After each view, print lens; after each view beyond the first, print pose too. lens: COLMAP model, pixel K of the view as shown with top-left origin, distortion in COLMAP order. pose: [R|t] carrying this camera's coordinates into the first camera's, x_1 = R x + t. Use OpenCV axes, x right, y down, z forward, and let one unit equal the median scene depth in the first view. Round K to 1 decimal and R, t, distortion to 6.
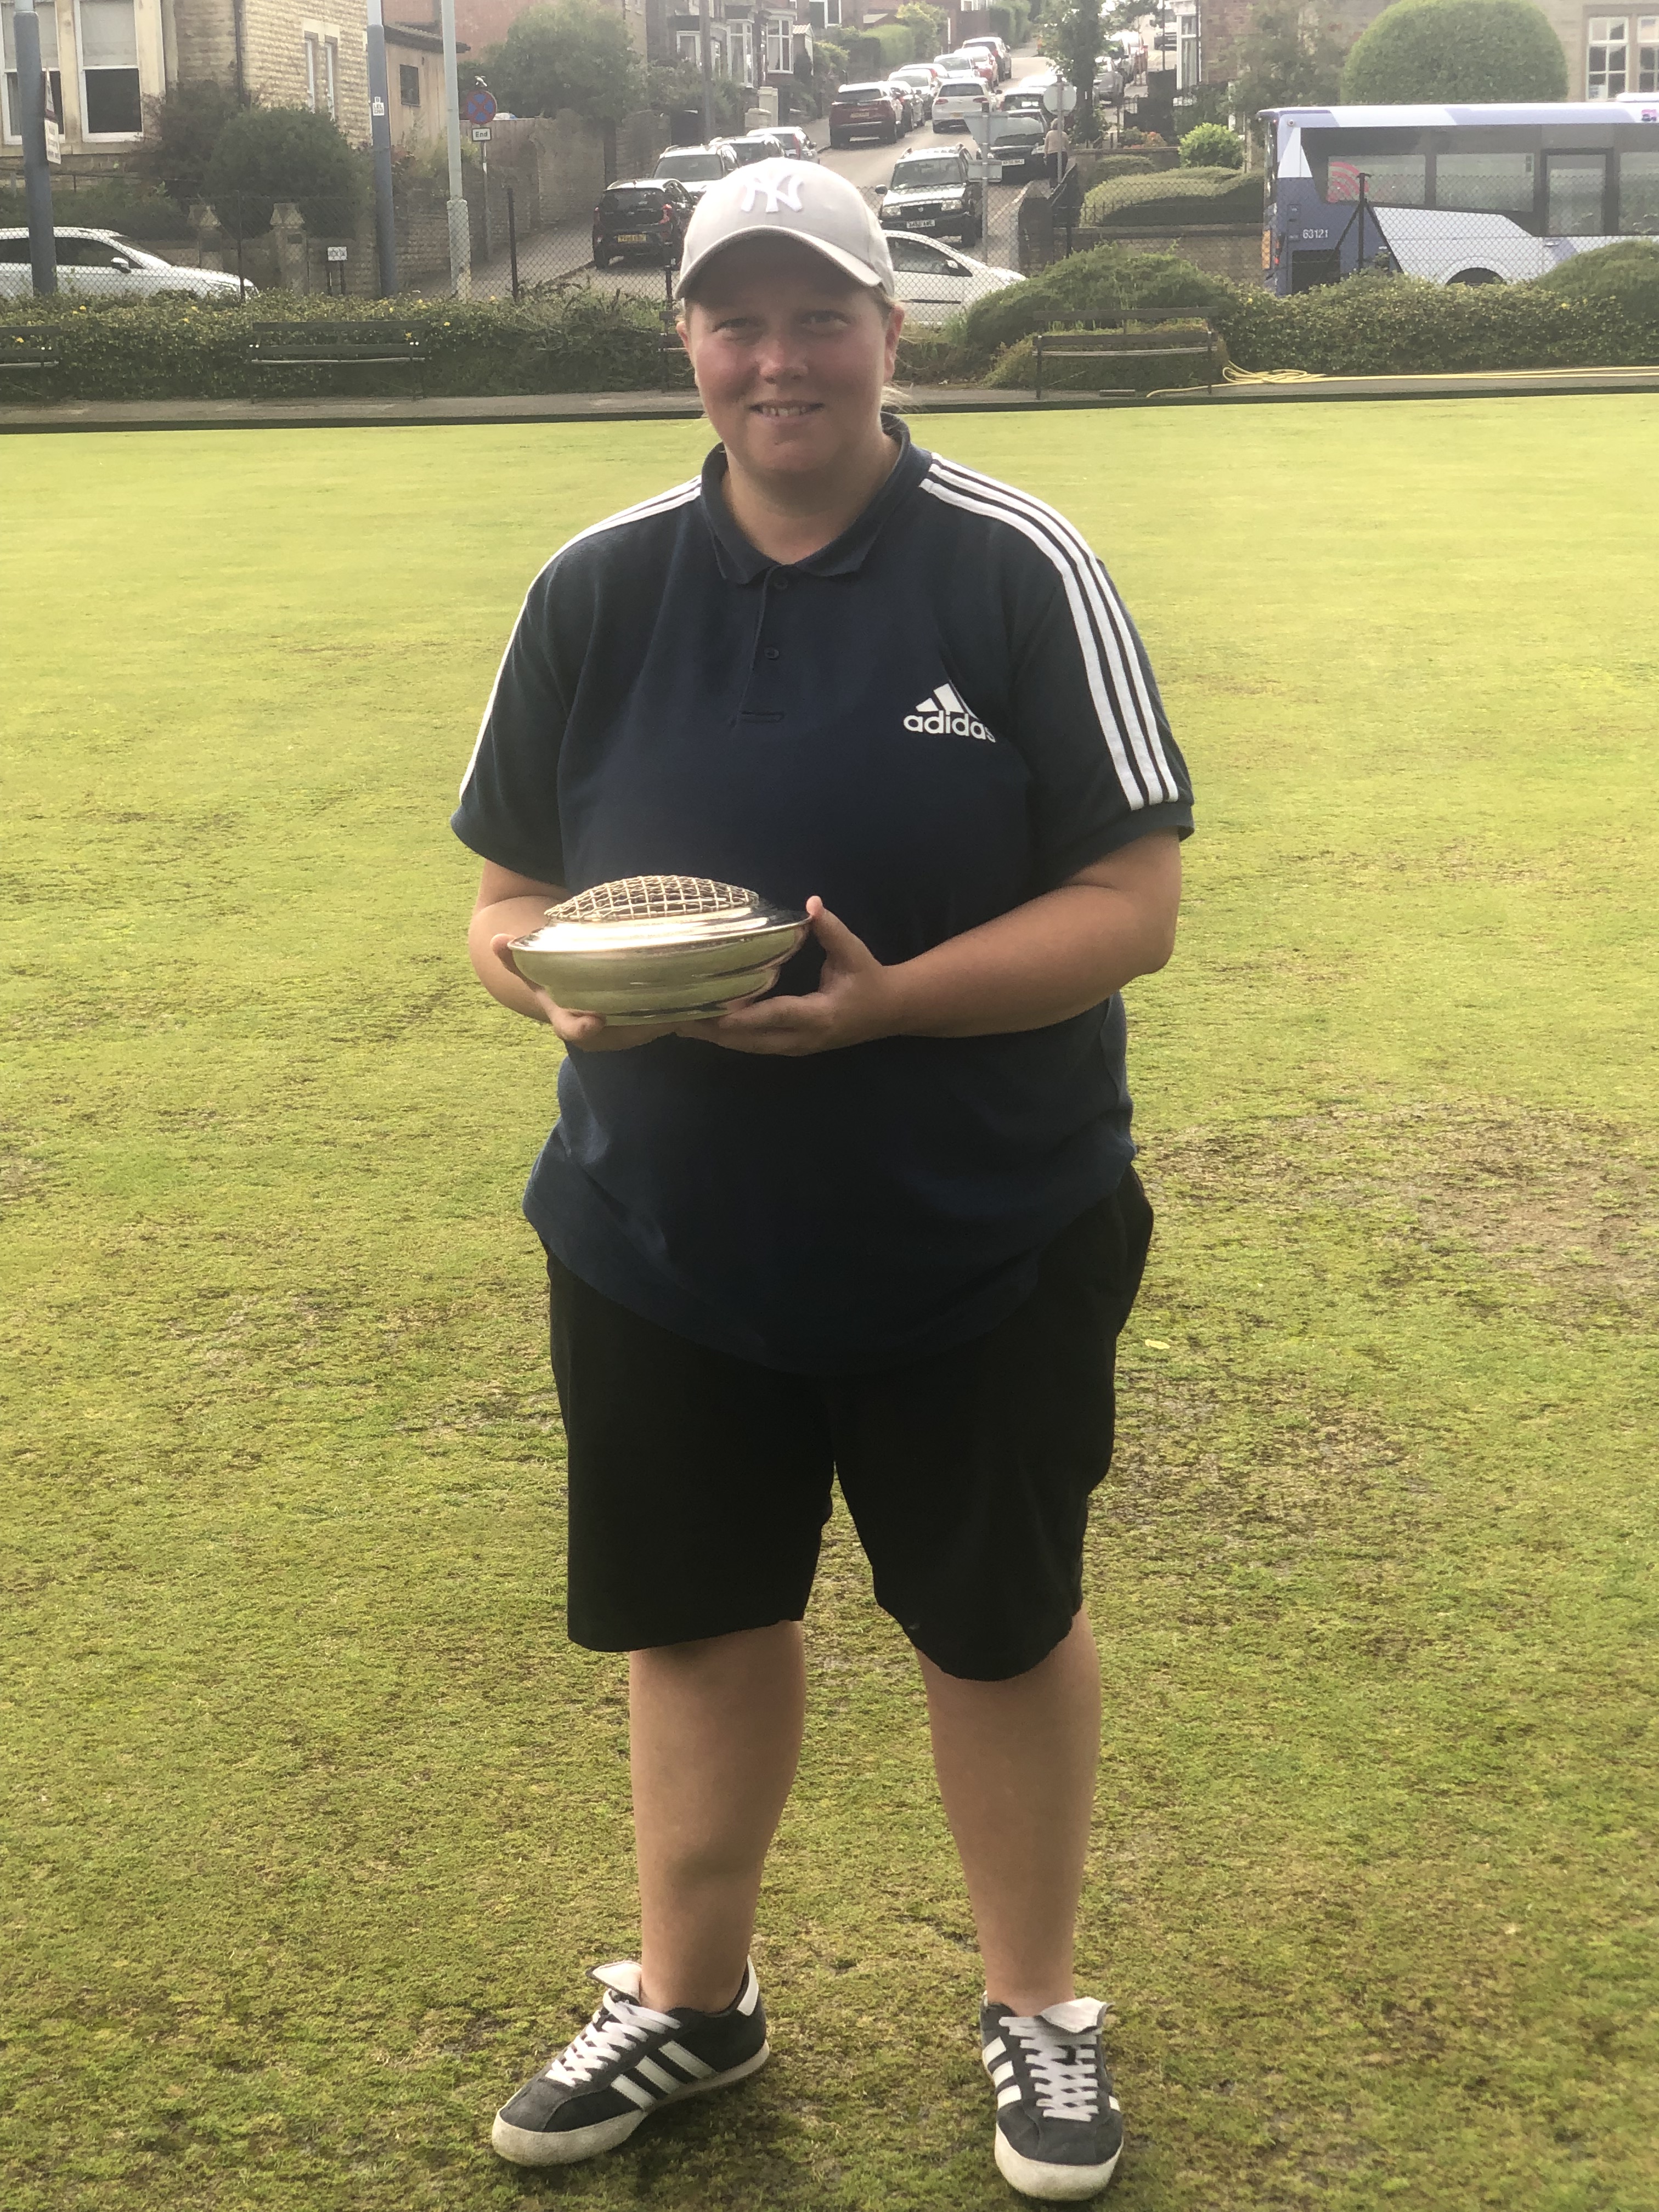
lens RADIAL K [[3675.0, 0, 829.5], [0, 3675.0, 1106.0], [0, 0, 1]] dist [0.144880, -0.661443]
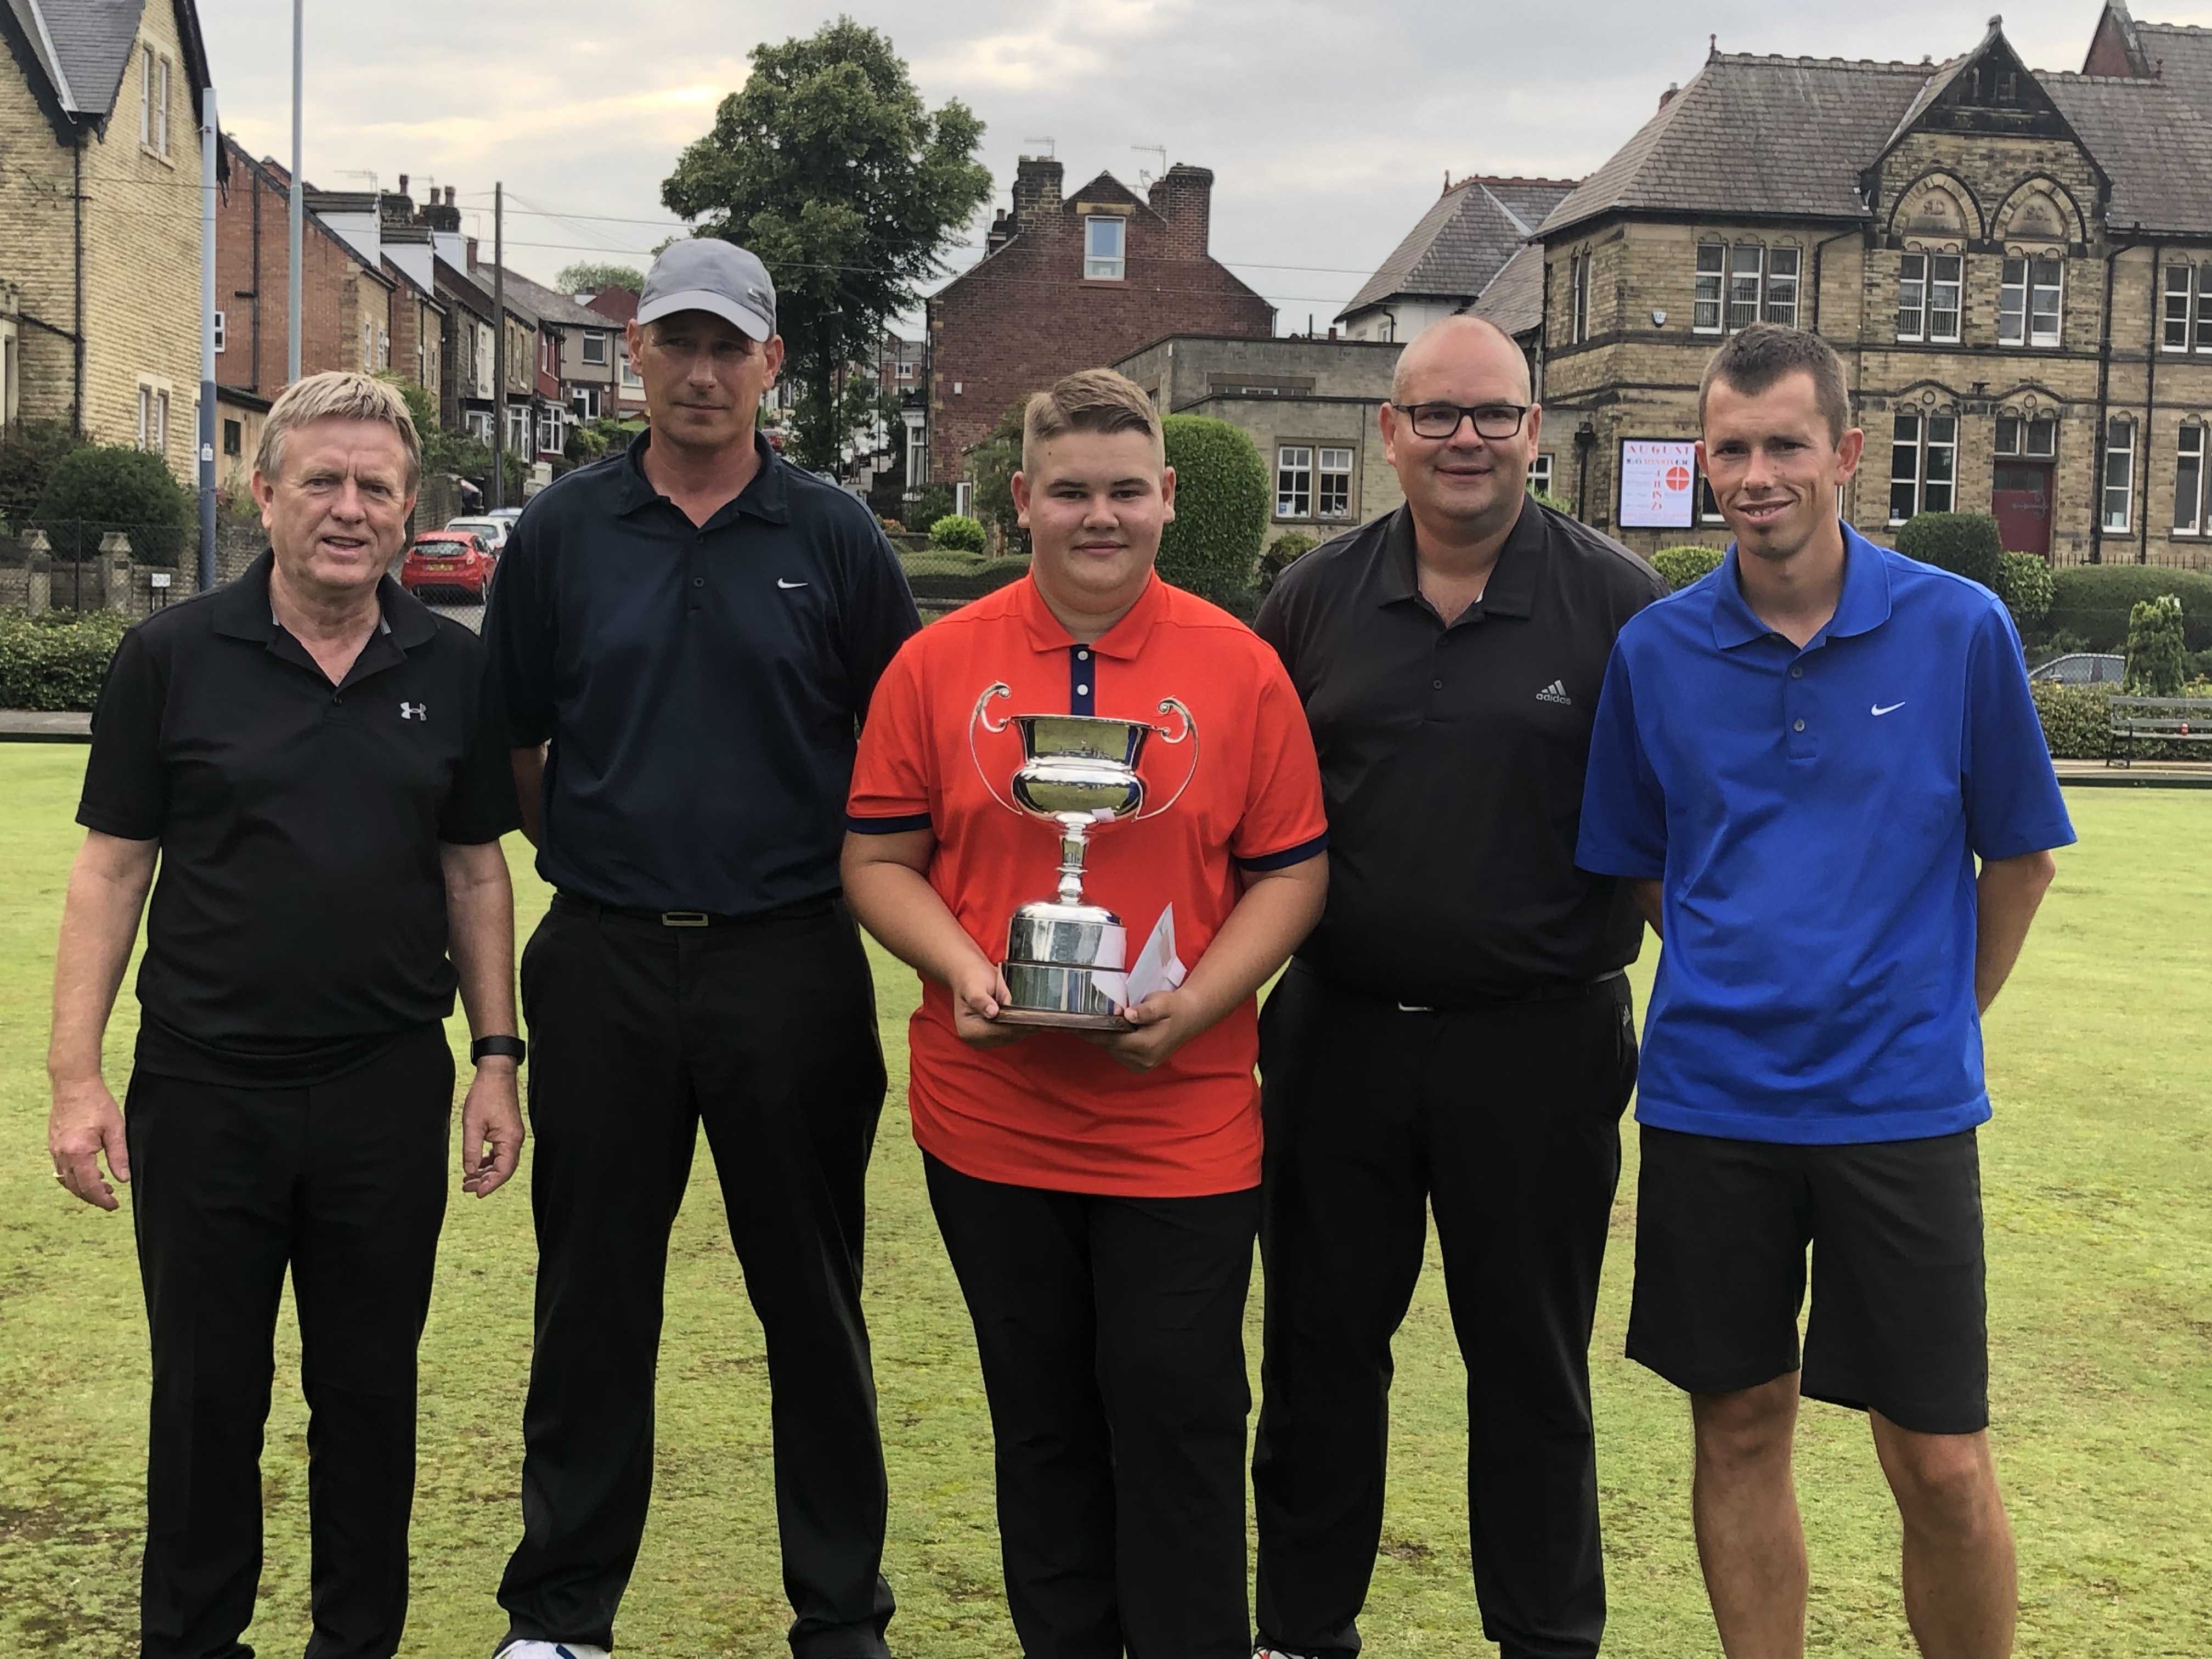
lens RADIAL K [[2988.2, 0, 1106.0], [0, 2988.2, 829.5], [0, 0, 1]] dist [0.142950, -0.558017]
pose [[0.981370, 0.040137, 0.187887, -0.150628], [-0.010319, 0.987535, -0.157063, -0.140827], [-0.191849, 0.152198, 0.969551, 0.637420]]
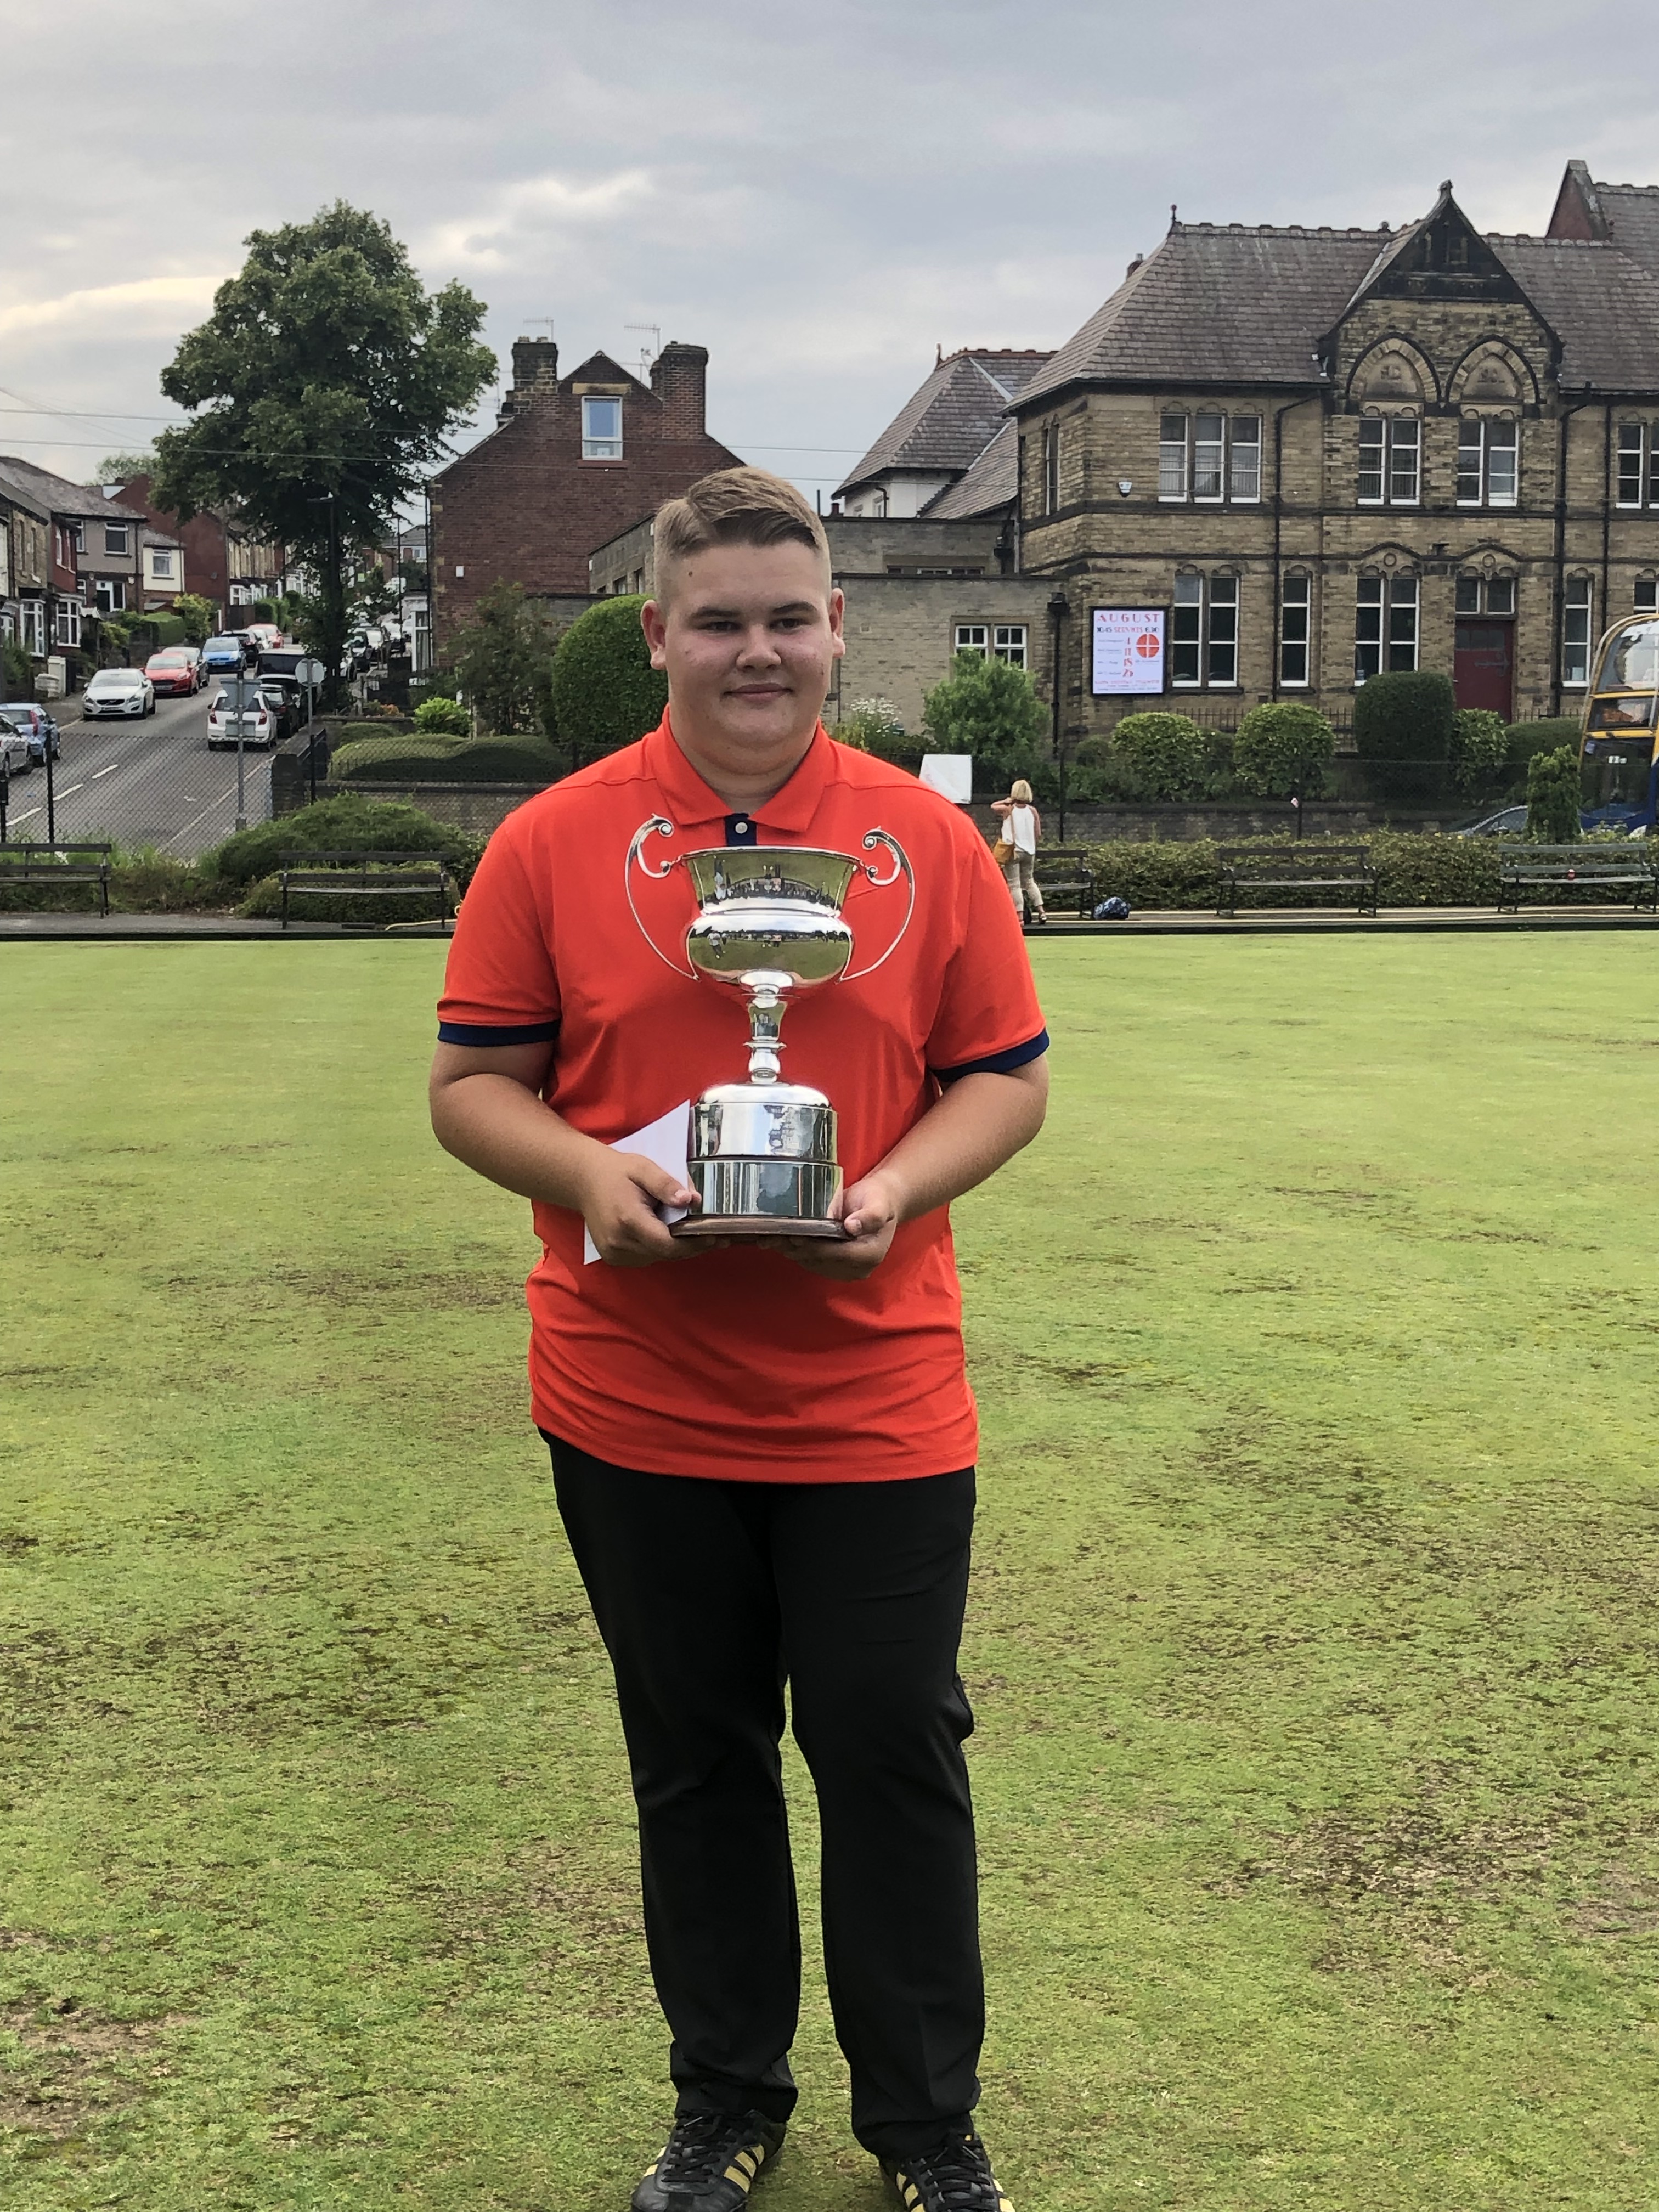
lens RADIAL K [[3003.2, 0, 829.5], [0, 3003.2, 1106.0], [0, 0, 1]] dist [0.190207, -0.869357]
pose [[0.974160, 0.003805, 0.225827, 0.047695], [0.025360, 0.991693, -0.126105, -0.092557], [-0.224431, 0.128573, 0.965971, 0.434767]]
